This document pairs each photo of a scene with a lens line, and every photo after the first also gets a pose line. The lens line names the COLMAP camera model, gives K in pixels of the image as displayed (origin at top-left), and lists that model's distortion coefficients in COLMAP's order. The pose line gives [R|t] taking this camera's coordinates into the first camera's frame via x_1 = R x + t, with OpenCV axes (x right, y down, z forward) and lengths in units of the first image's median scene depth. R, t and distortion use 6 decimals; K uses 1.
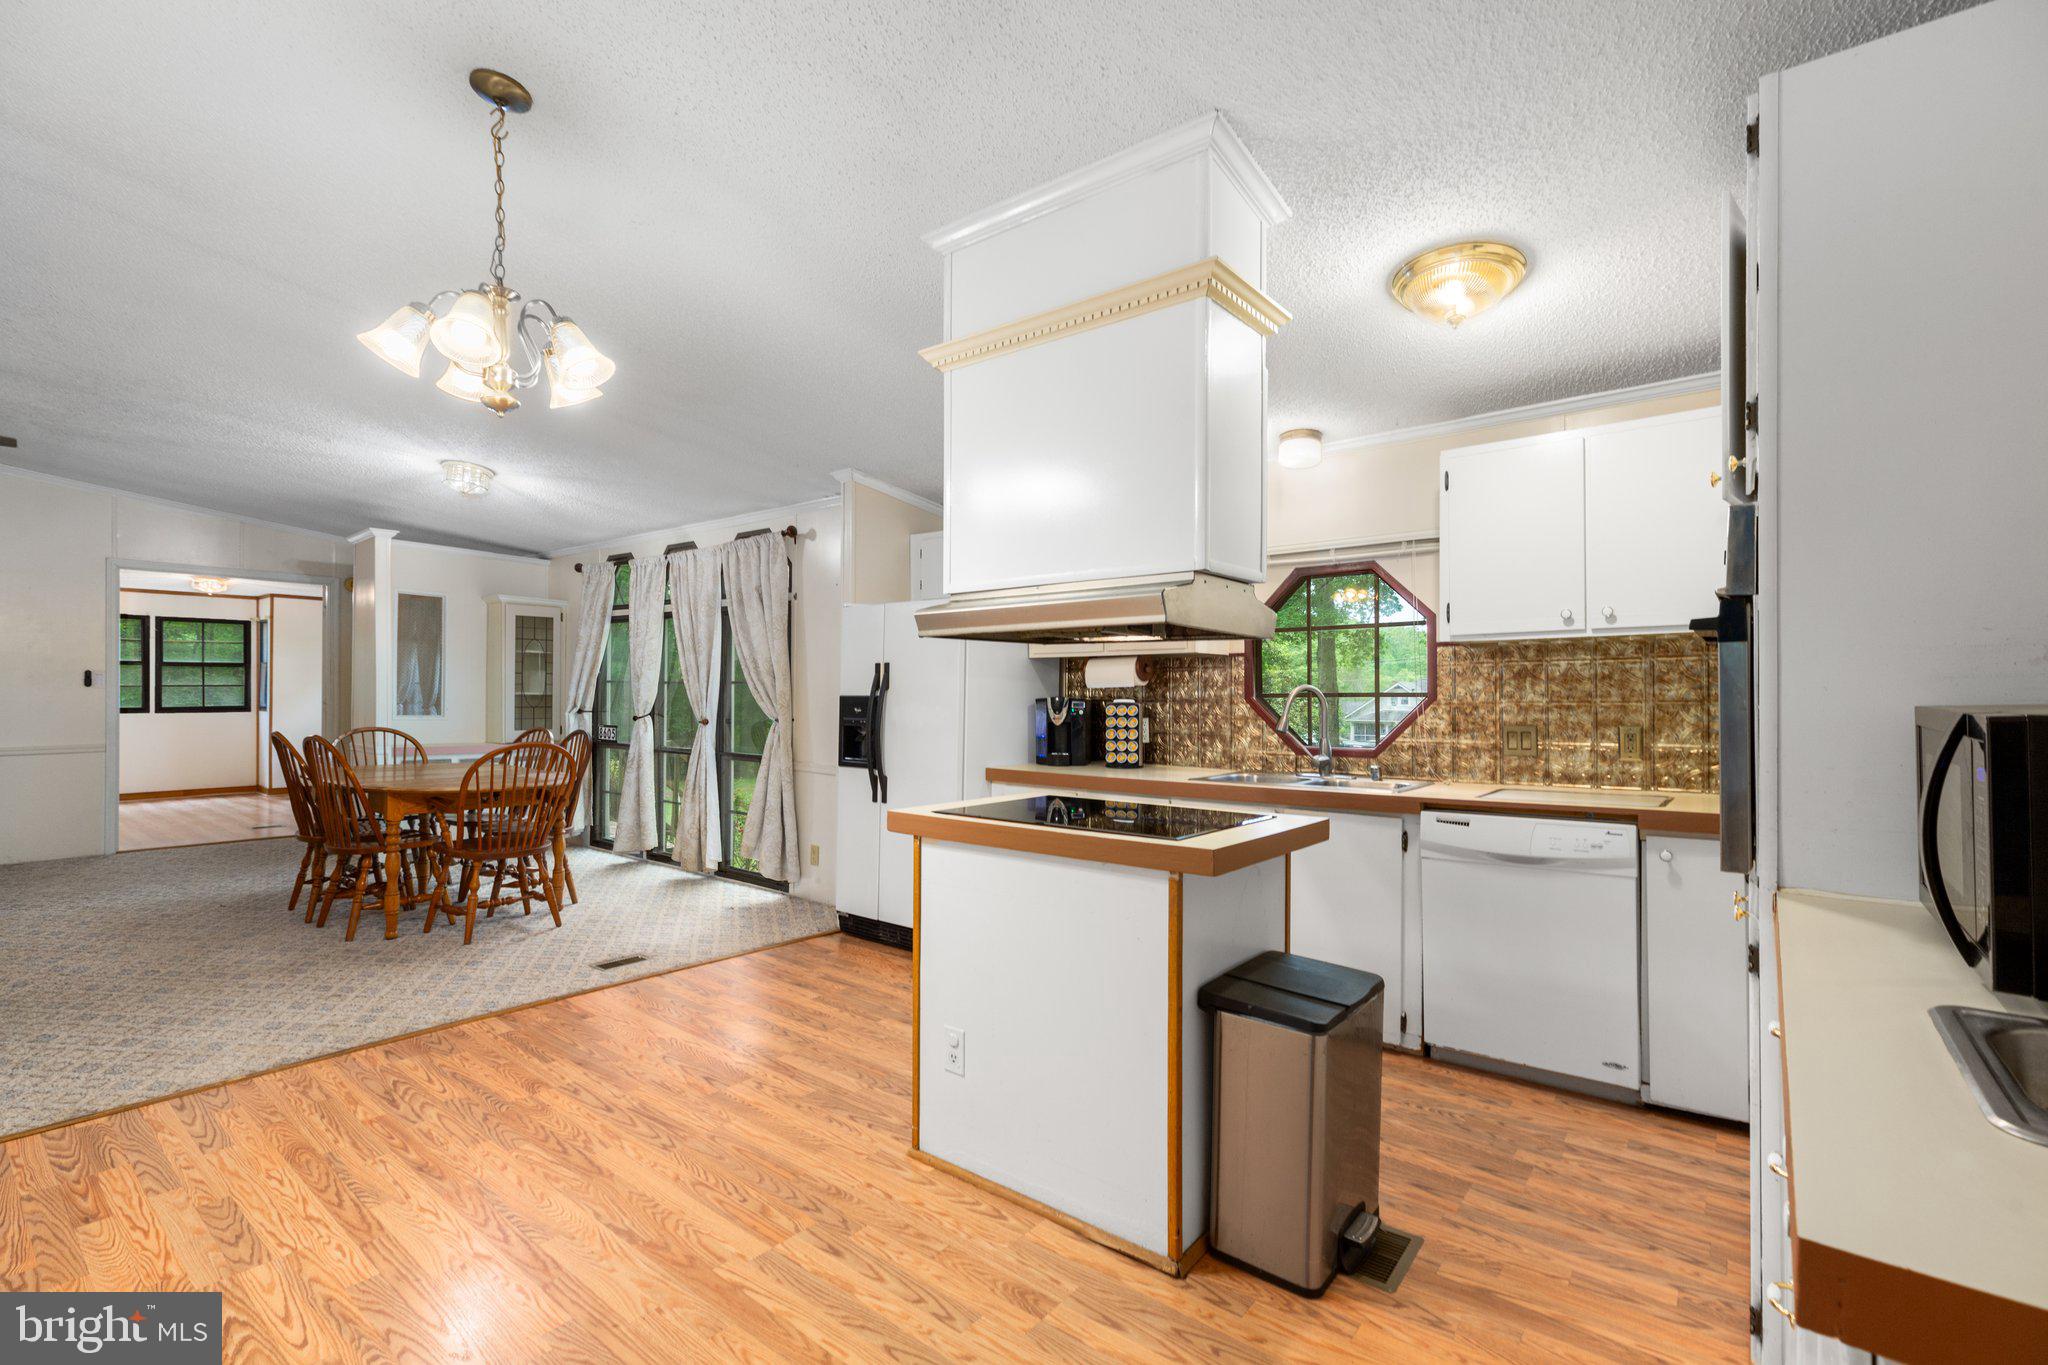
lens RADIAL K [[919.1, 0, 1026.5], [0, 919.1, 692.3], [0, 0, 1]] dist [0.002539, 0.000369]
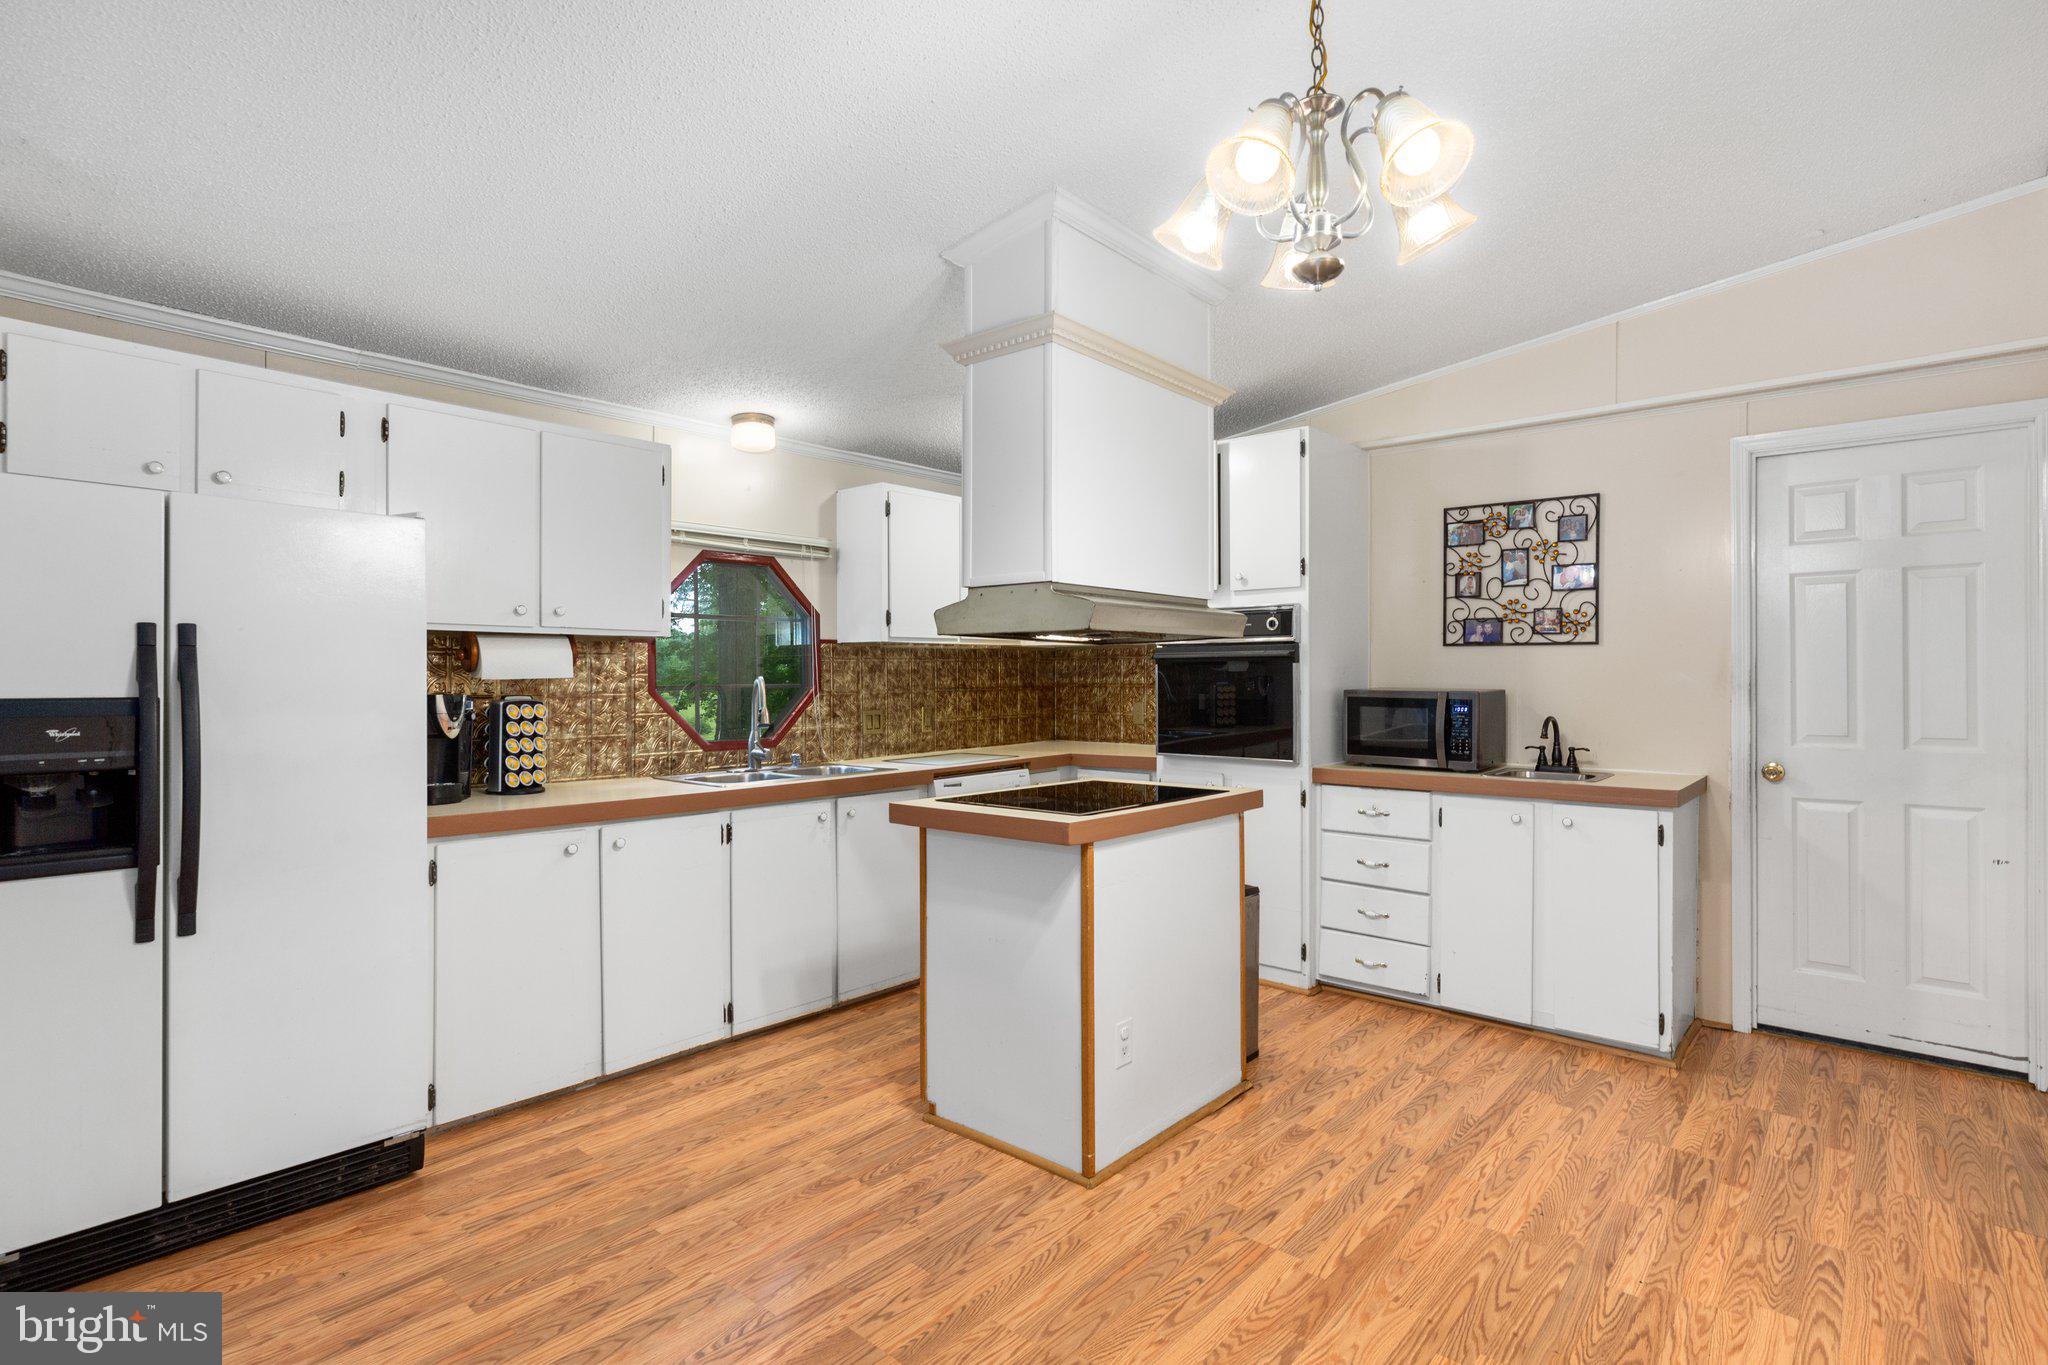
lens RADIAL K [[1012.6, 0, 1023.5], [0, 1012.6, 672.4], [0, 0, 1]] dist [0.001036, 0.000313]
pose [[0.033840, 0.001941, 0.999425, -0.931927], [-0.003653, 0.999992, -0.001819, -0.014277], [-0.999421, -0.003589, 0.033847, 0.833390]]
